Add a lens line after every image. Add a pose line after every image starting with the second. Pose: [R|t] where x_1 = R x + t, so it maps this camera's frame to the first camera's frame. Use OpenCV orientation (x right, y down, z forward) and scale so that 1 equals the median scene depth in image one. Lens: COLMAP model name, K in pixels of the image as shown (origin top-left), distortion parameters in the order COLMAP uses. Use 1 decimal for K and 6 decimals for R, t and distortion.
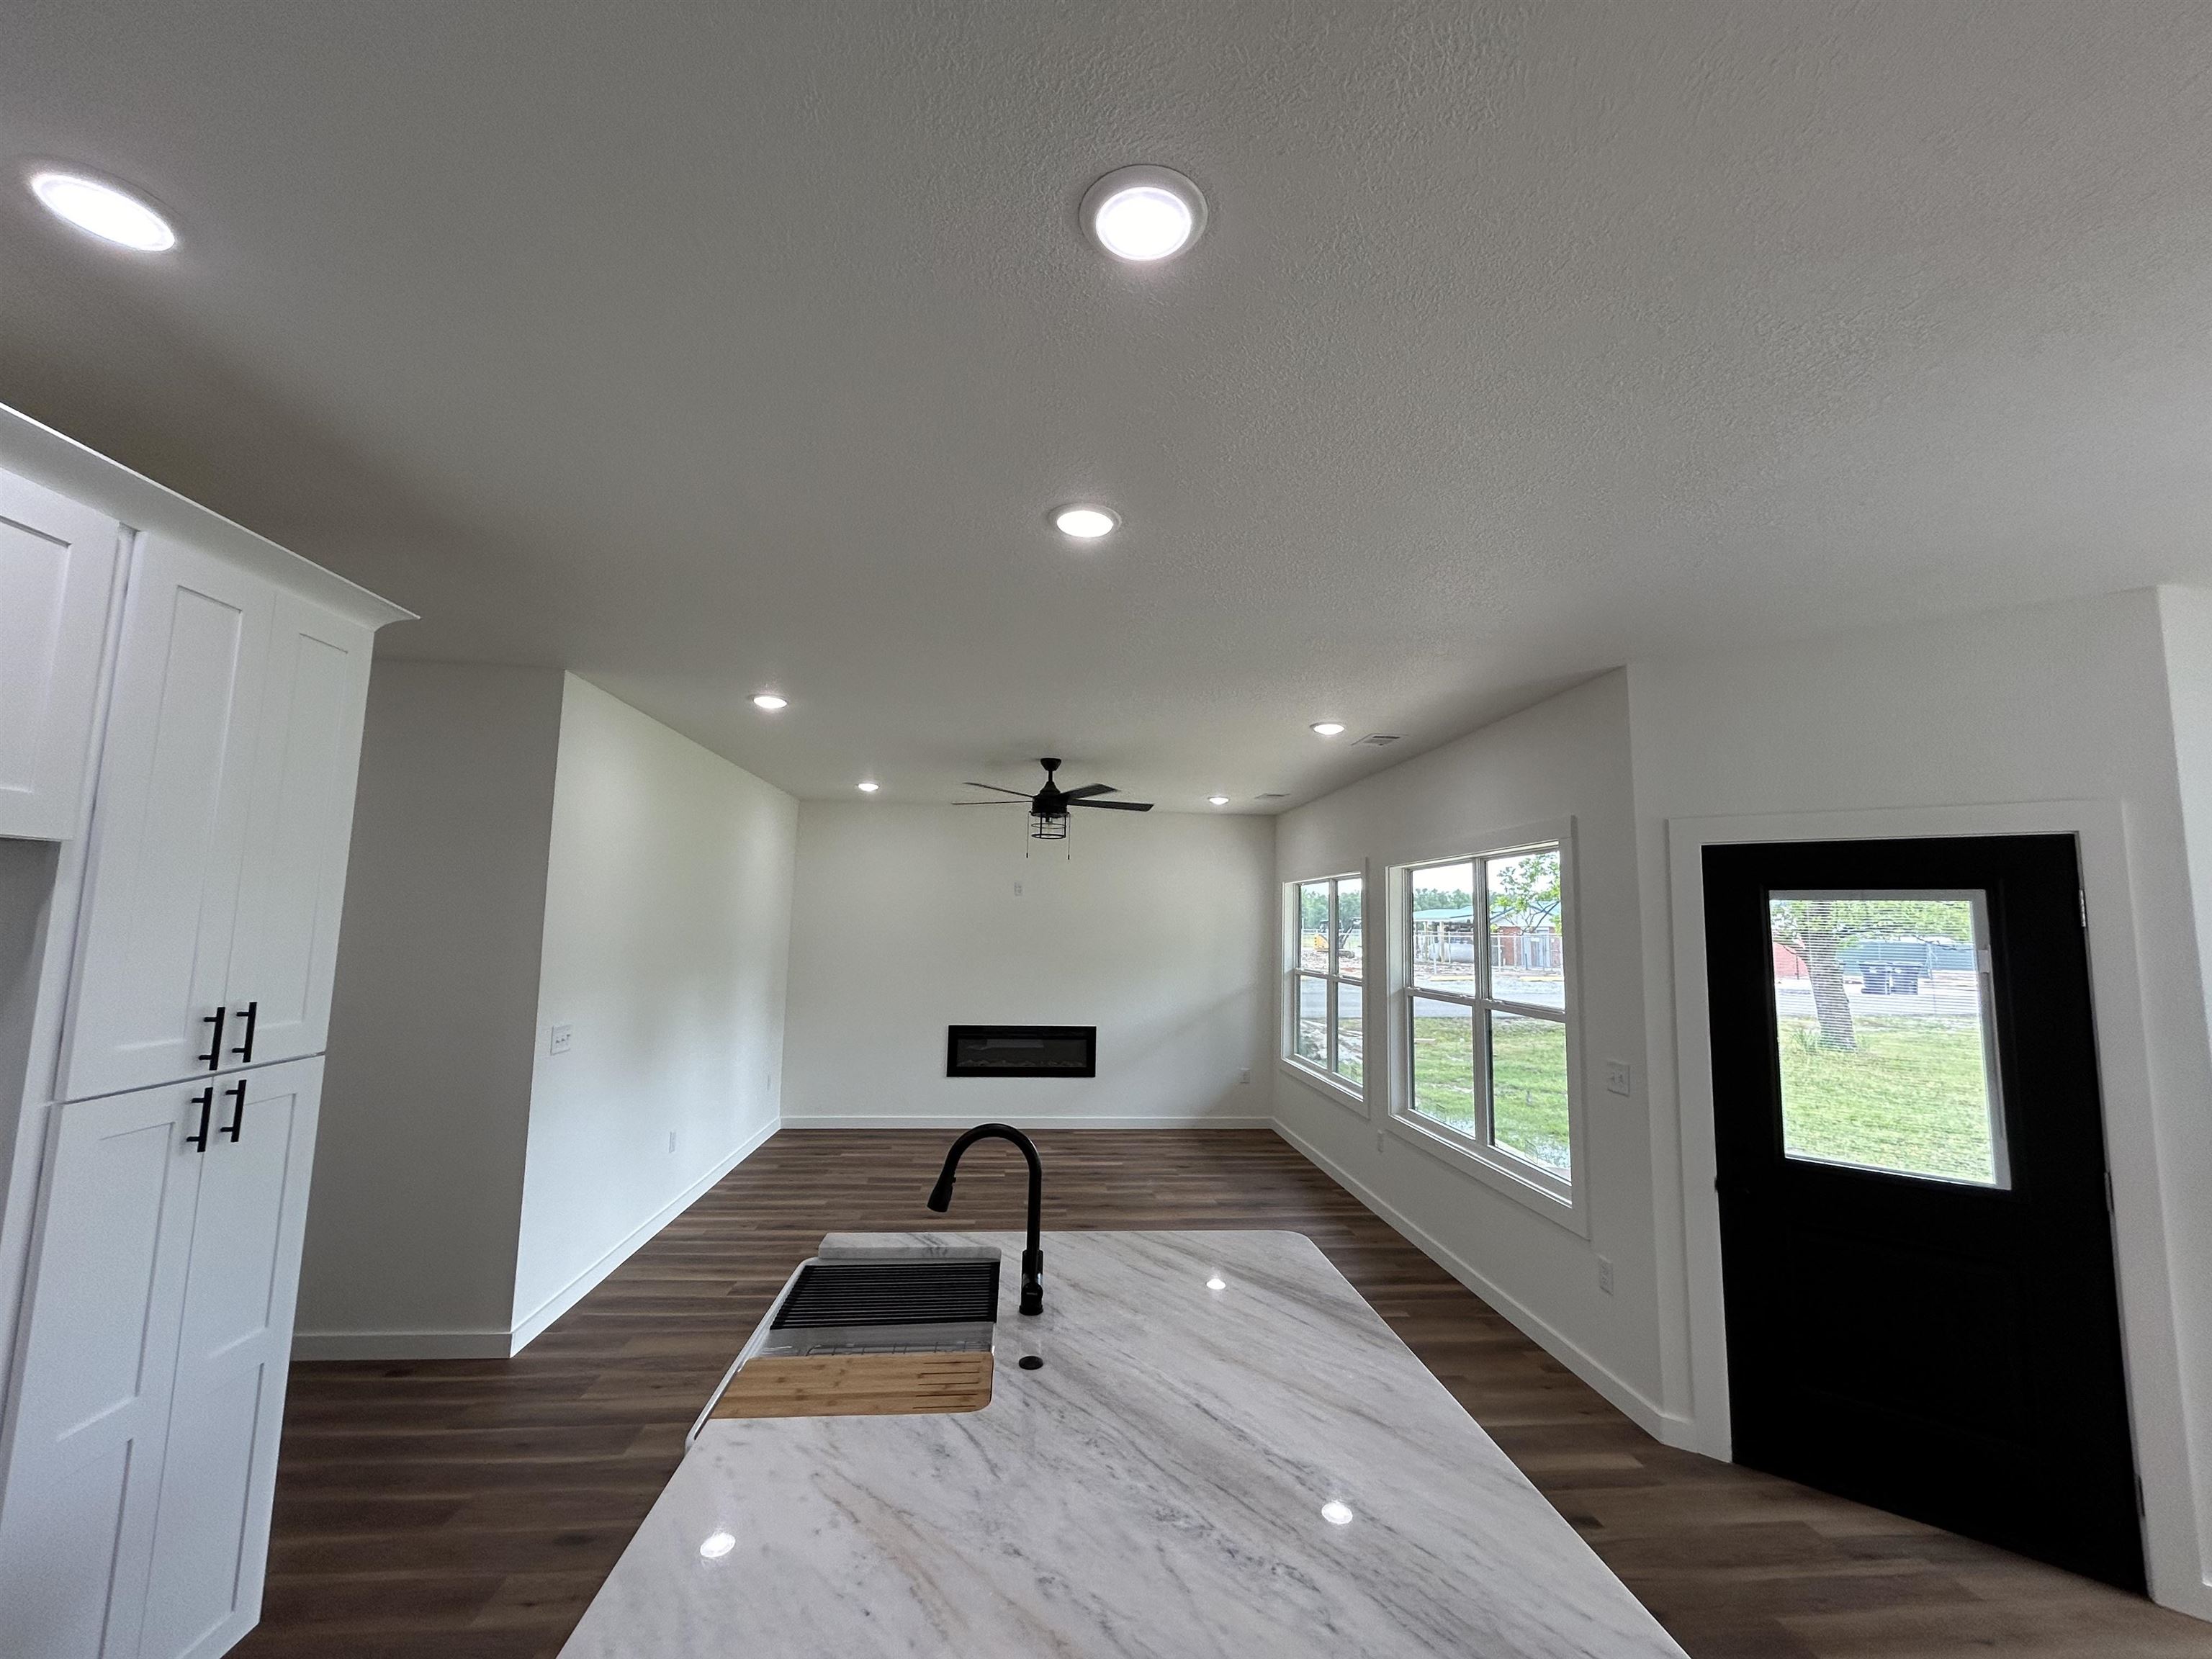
lens RADIAL K [[894.6, 0, 1103.4], [0, 894.6, 829.1], [0, 0, 1]] dist [0.001651, 0.000440]
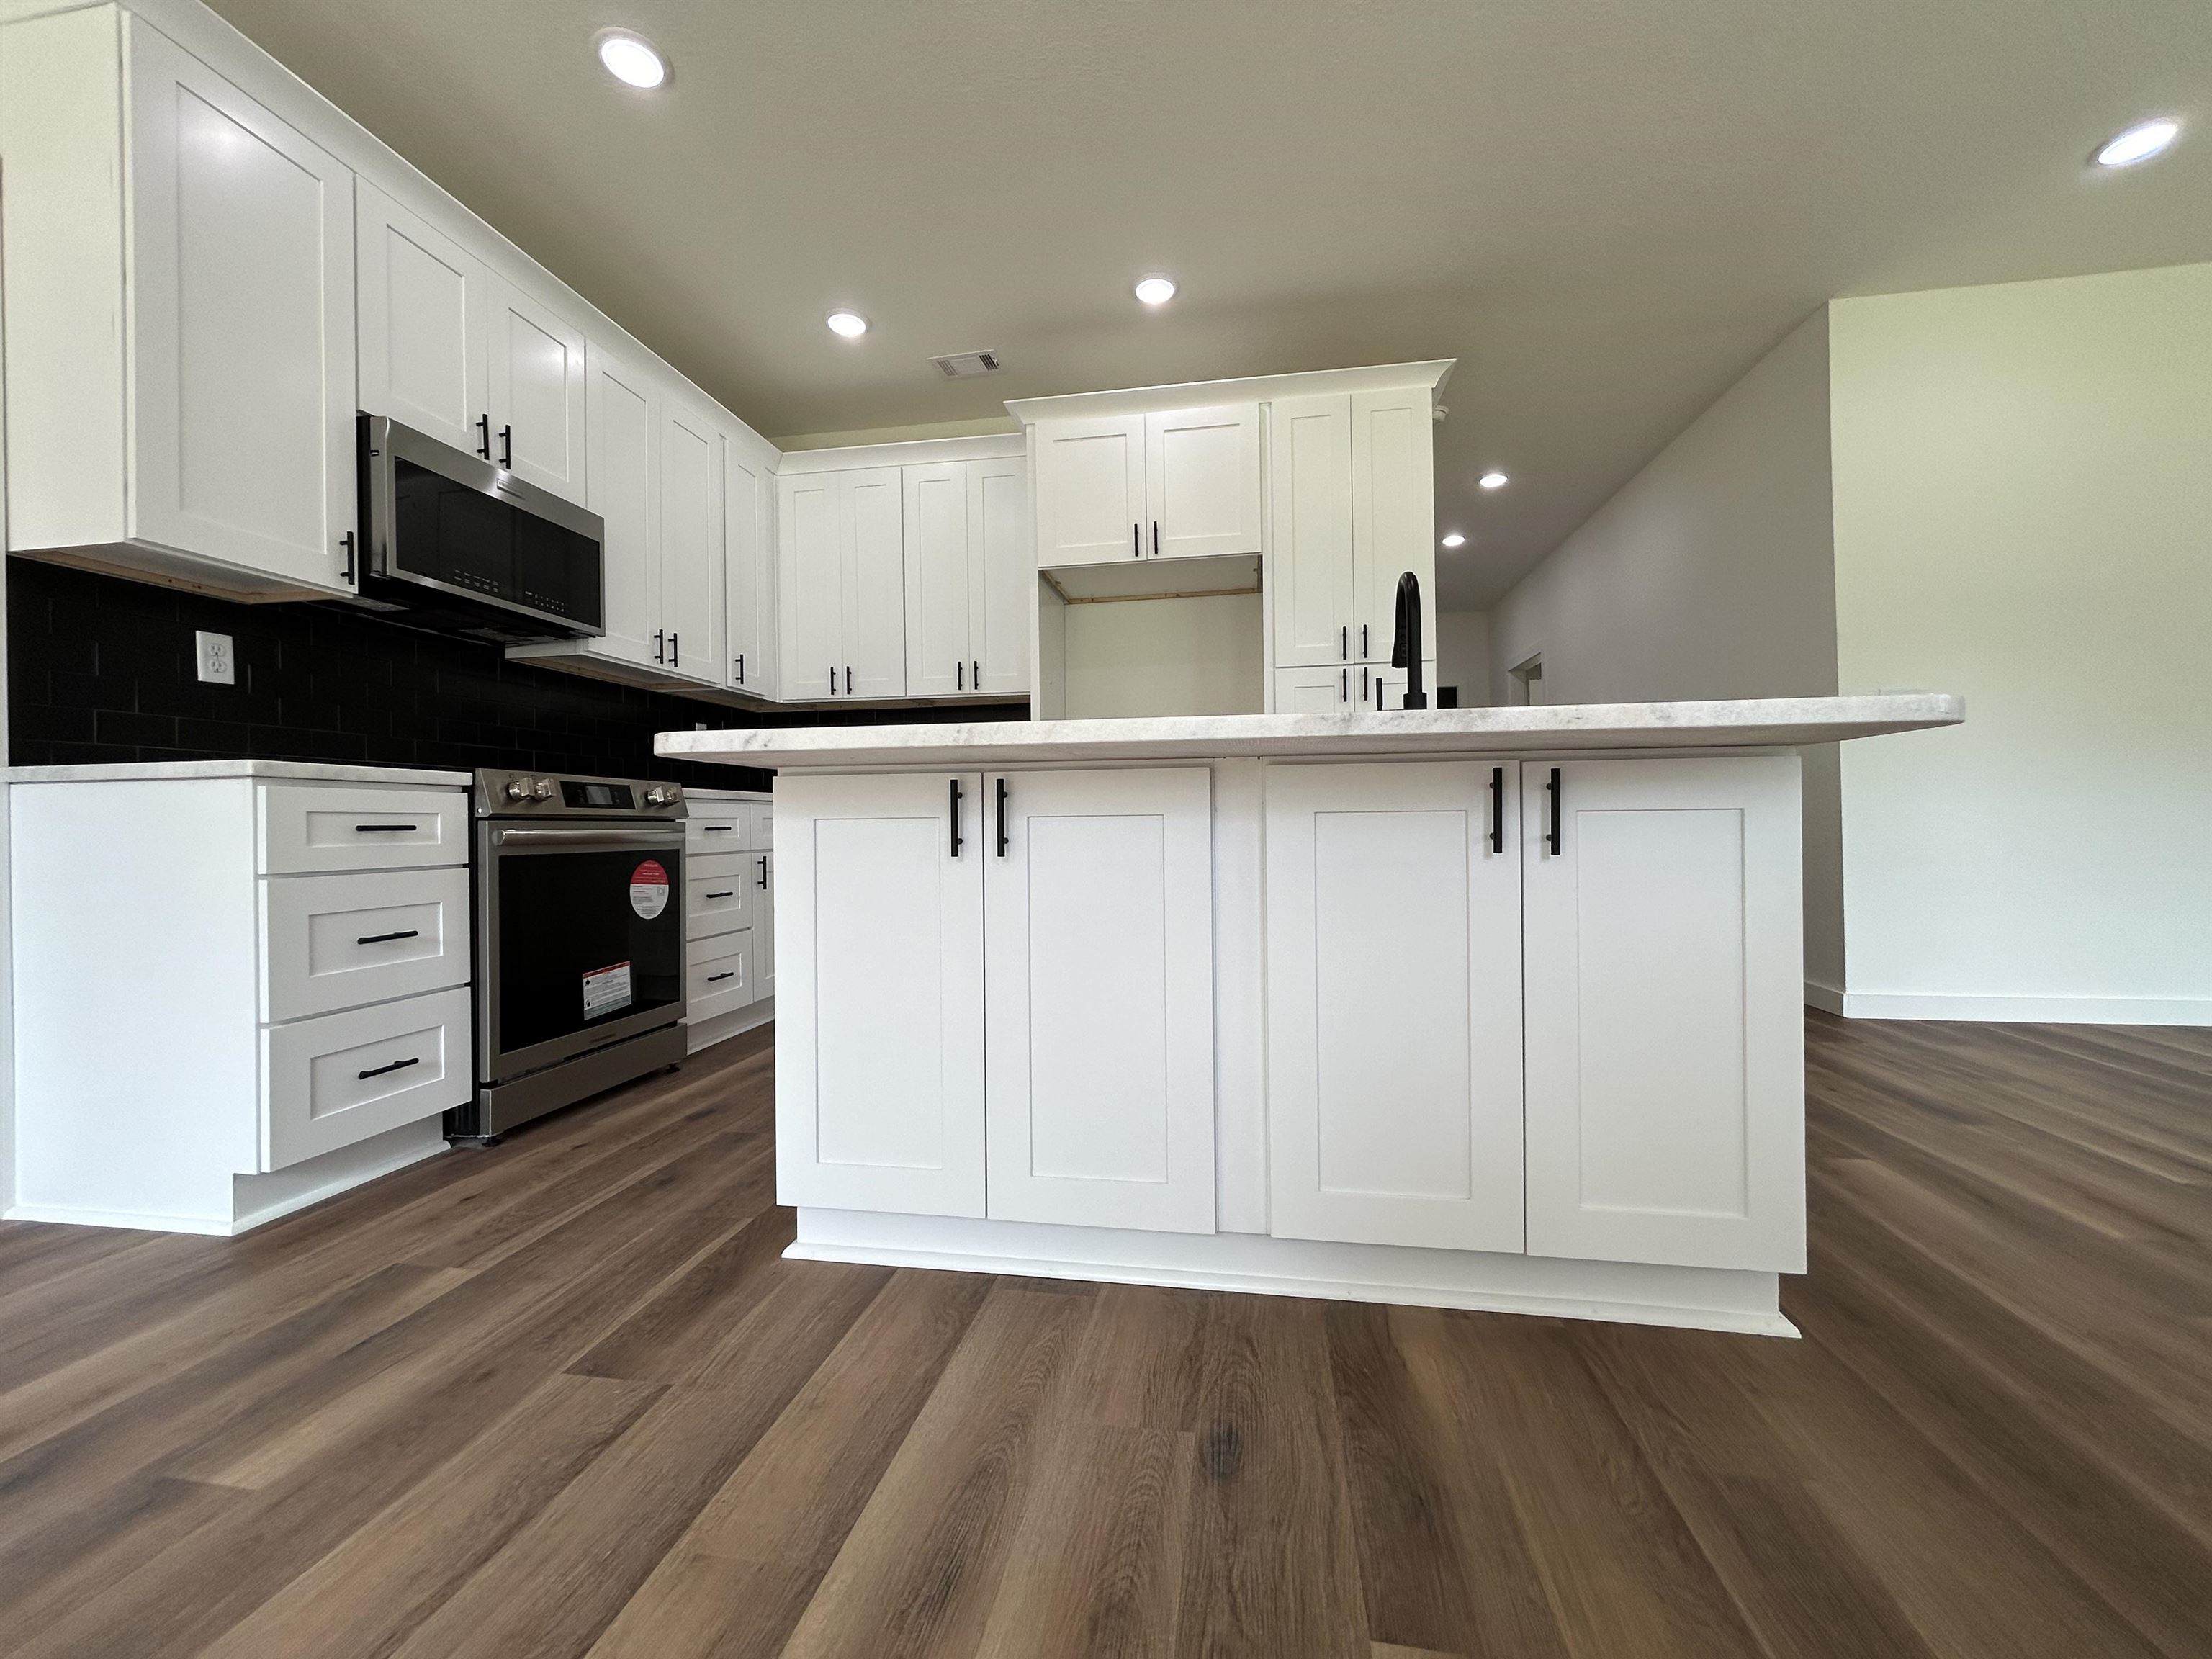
lens RADIAL K [[894.6, 0, 1113.0], [0, 894.6, 817.5], [0, 0, 1]] dist [0.001651, 0.000440]
pose [[-0.256799, -0.018982, -0.966278, 0.317210], [0.110241, 0.992706, -0.048799, 0.213479], [0.960157, -0.119055, -0.252834, 0.322515]]
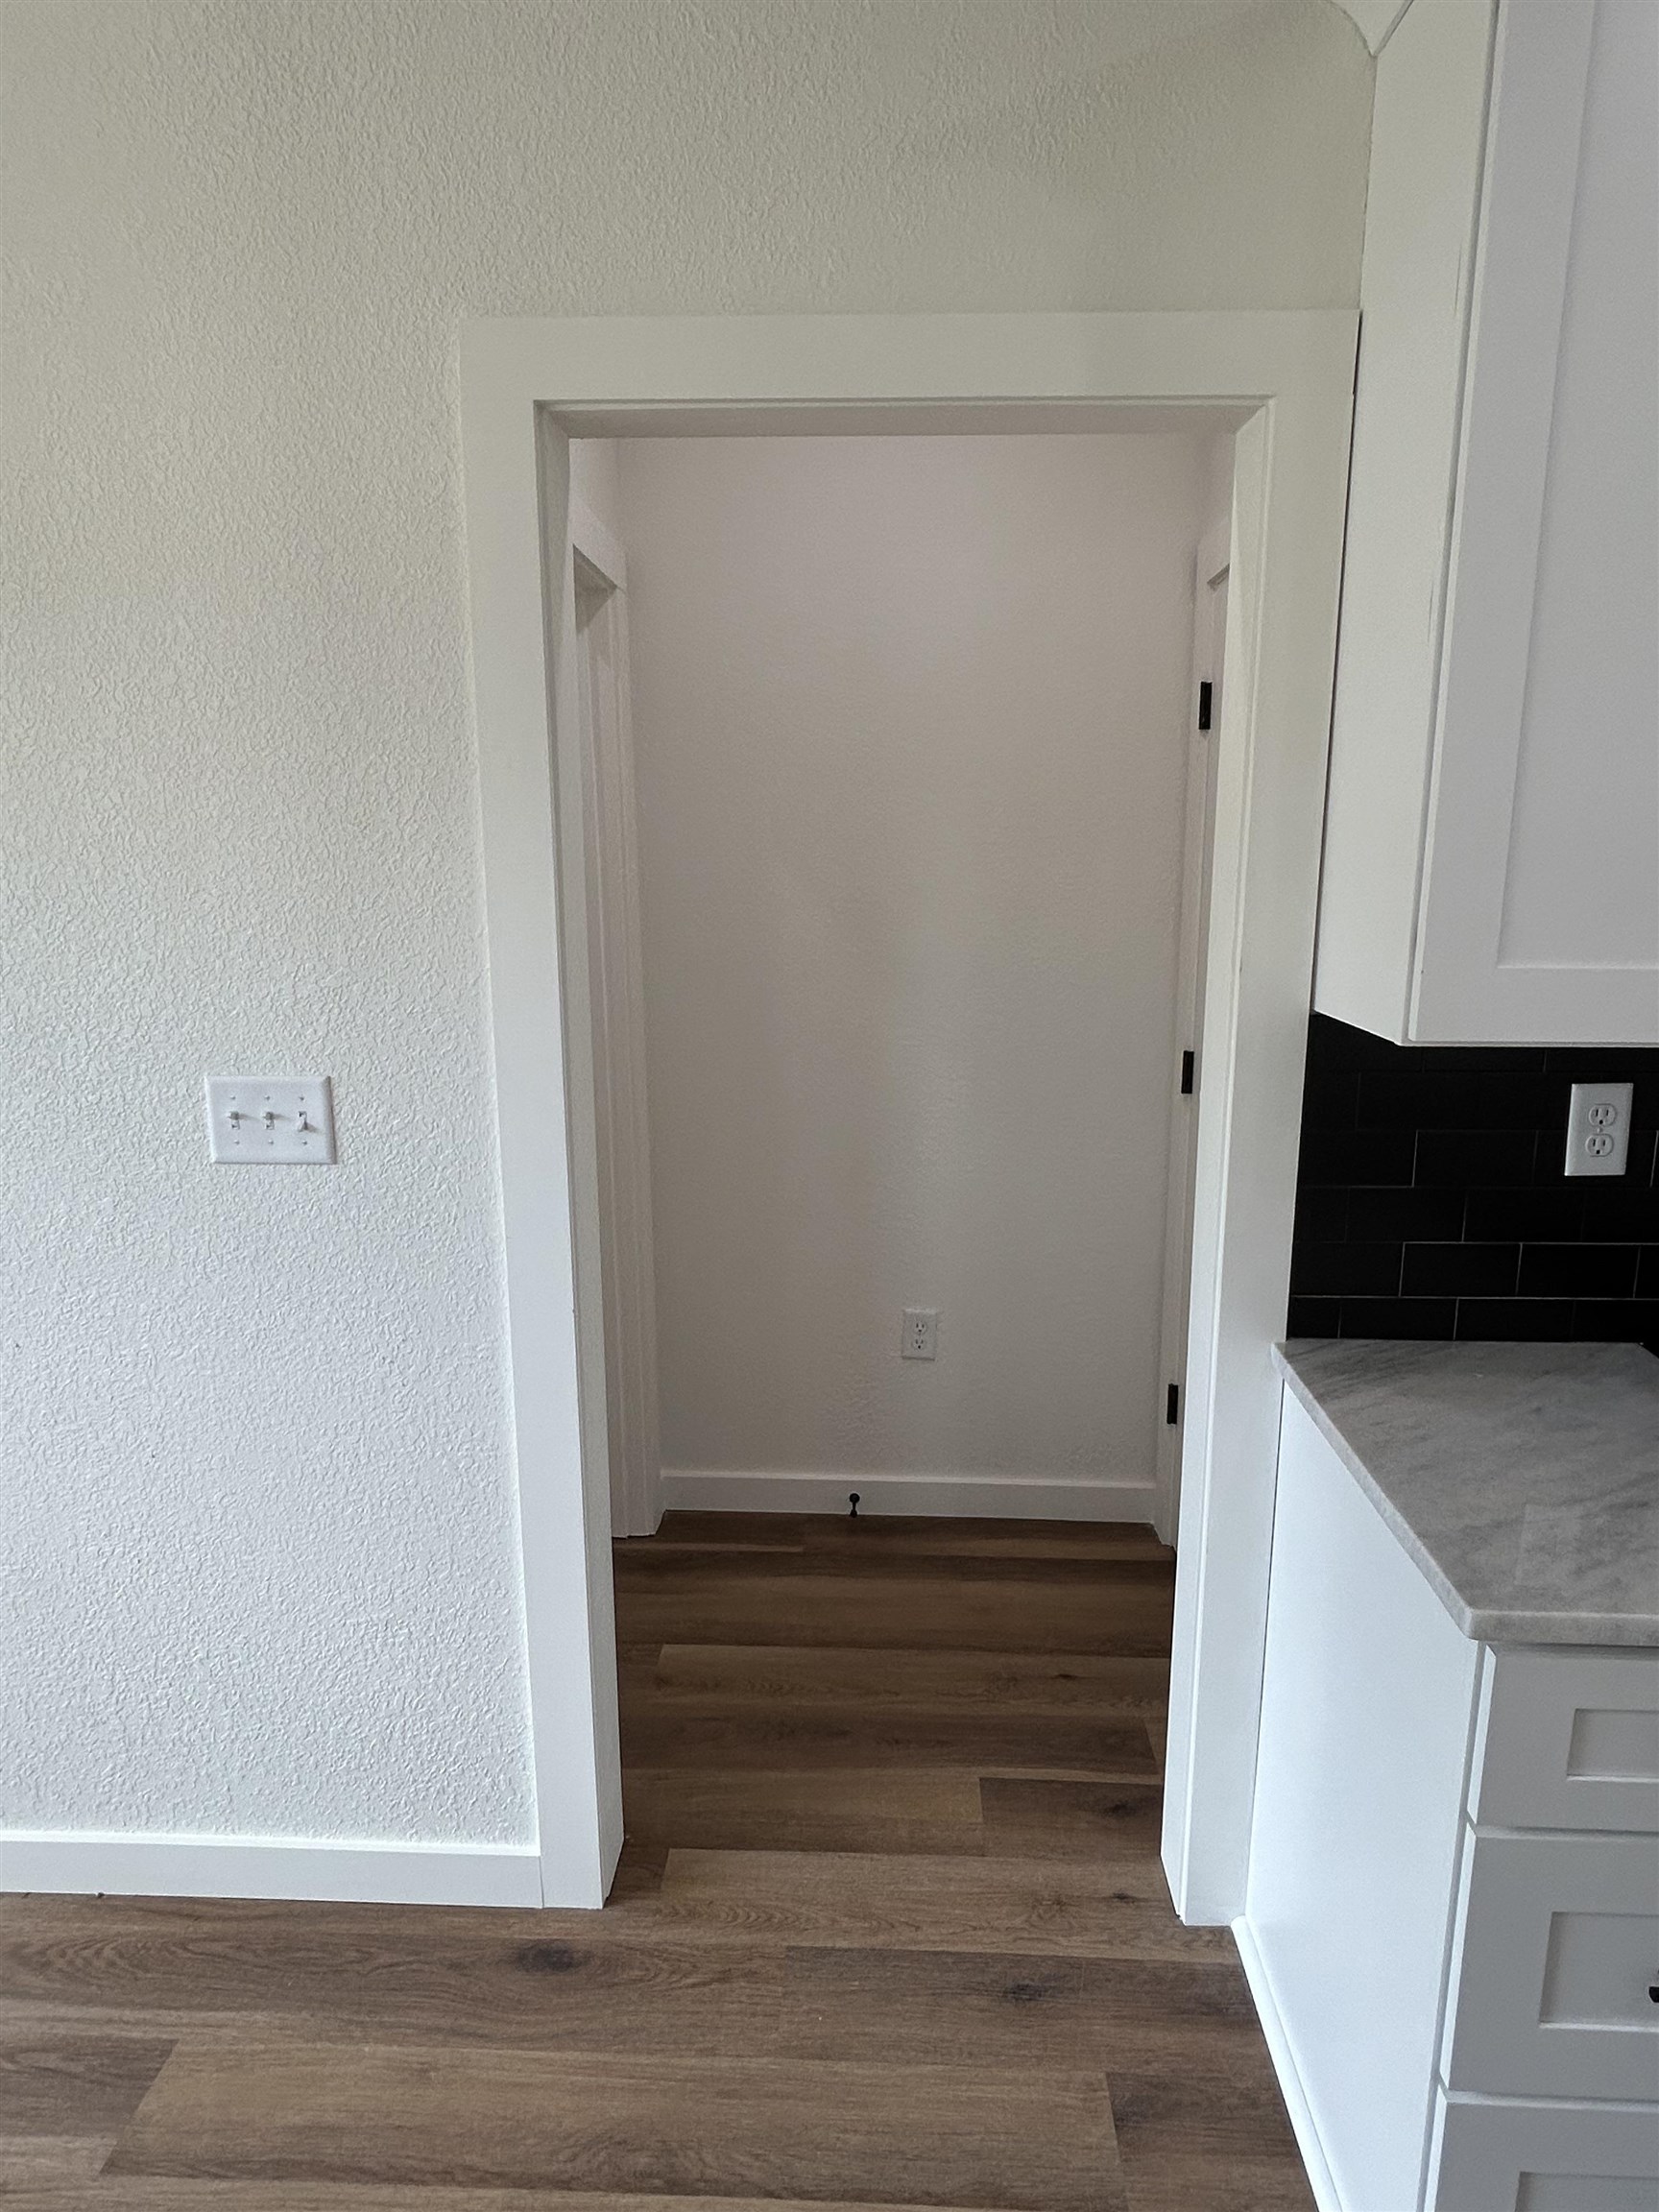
lens RADIAL K [[1304.4, 0, 833.2], [0, 1304.4, 1101.7], [0, 0, 1]] dist [-0.009022, 0.001489]
pose [[-0.990557, -0.046211, 0.129078, 0.172589], [-0.033963, 0.994848, 0.095523, 0.049895], [-0.132827, 0.090237, -0.987023, 0.167669]]
